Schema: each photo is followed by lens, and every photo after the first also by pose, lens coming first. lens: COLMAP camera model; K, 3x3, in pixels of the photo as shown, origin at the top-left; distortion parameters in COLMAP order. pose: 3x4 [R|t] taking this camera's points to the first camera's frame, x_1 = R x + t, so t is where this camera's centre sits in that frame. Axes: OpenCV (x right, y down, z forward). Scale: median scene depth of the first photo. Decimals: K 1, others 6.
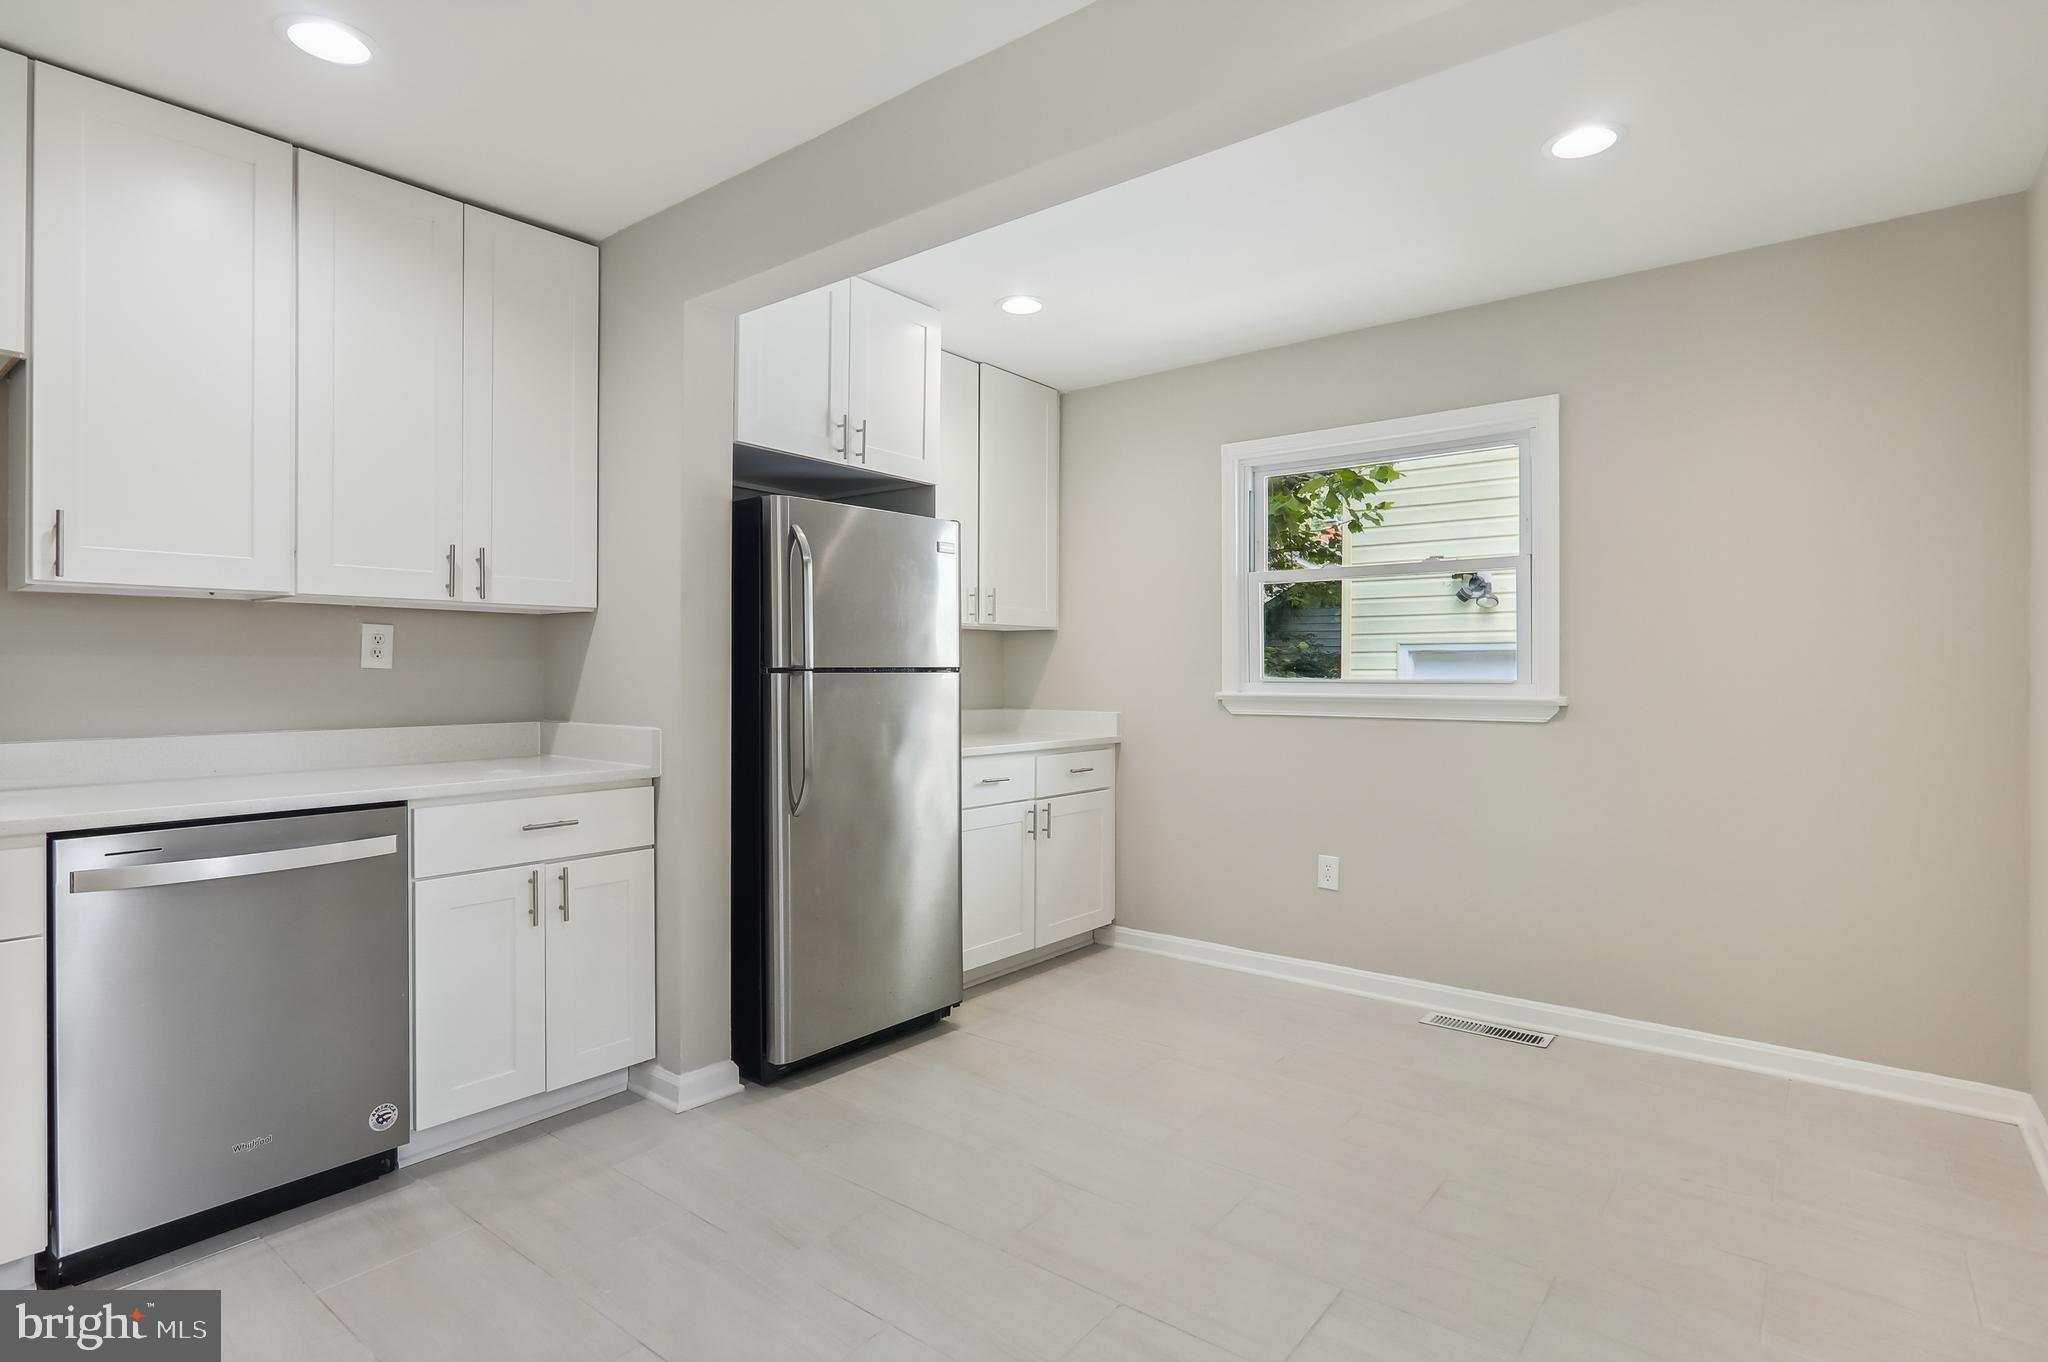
lens RADIAL K [[1017.7, 0, 1024.0], [0, 1017.7, 677.3], [0, 0, 1]] dist [0.014325, 0.004344]
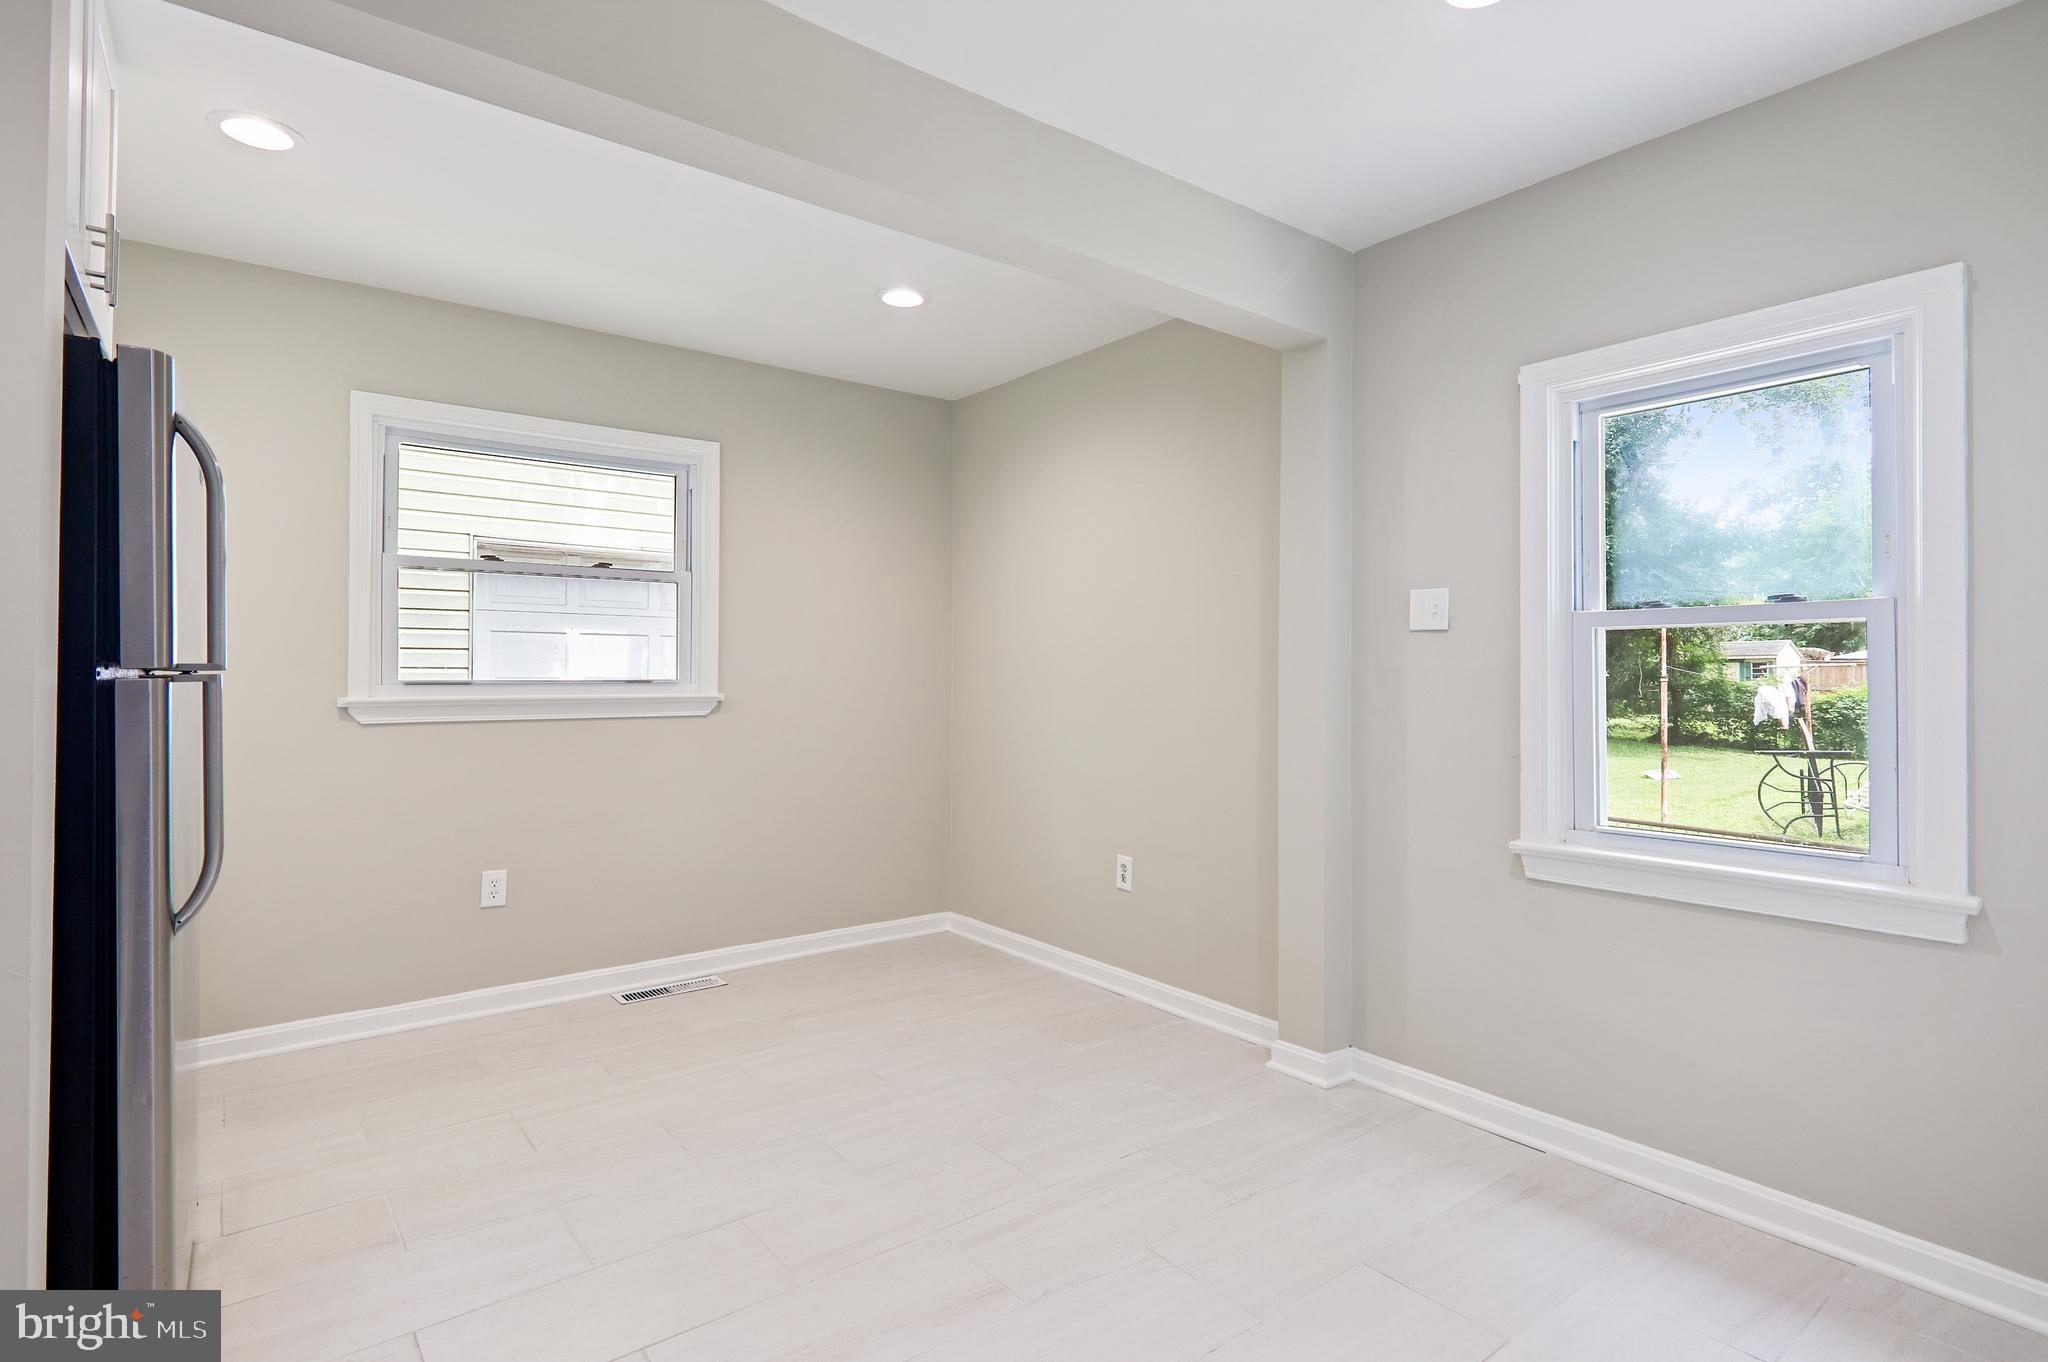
lens RADIAL K [[1010.7, 0, 1019.6], [0, 1010.7, 676.9], [0, 0, 1]] dist [0.001011, 0.000463]
pose [[0.265092, -0.005408, 0.964208, -0.462441], [0.001805, 0.999985, 0.005112, -0.005128], [-0.964221, 0.000385, 0.265098, 0.296075]]
